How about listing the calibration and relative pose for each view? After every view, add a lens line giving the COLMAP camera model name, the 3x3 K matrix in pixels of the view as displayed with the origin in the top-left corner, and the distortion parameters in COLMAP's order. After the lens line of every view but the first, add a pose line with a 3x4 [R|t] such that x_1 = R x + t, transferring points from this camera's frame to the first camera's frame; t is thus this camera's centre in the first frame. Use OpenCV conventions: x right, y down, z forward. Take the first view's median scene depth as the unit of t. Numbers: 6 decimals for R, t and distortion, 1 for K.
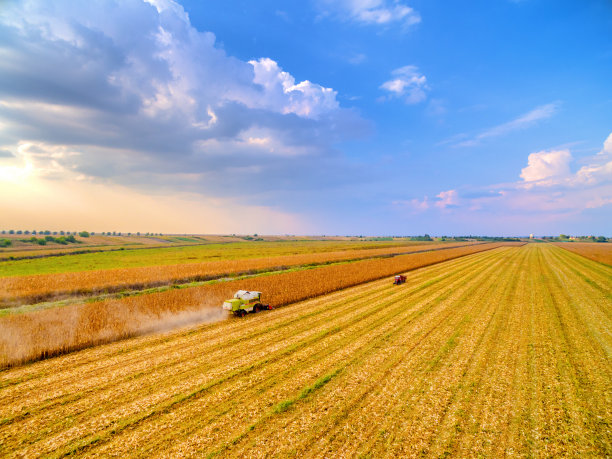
lens RADIAL K [[332.1, 0, 306.0], [0, 332.1, 229.5], [0, 0, 1]] dist [0.021878, -0.029458]
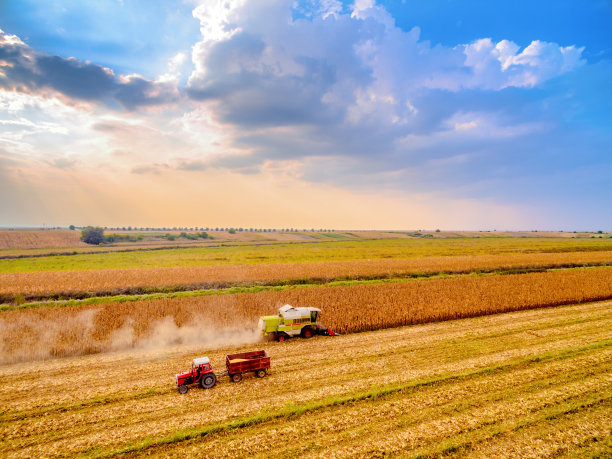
lens RADIAL K [[332.1, 0, 306.0], [0, 332.1, 229.5], [0, 0, 1]] dist [0.021878, -0.029458]
pose [[0.828264, -0.008308, -0.560277, 0.095998], [0.014401, 0.999875, 0.006462, 0.004716], [0.560153, -0.013421, 0.828280, 0.155940]]
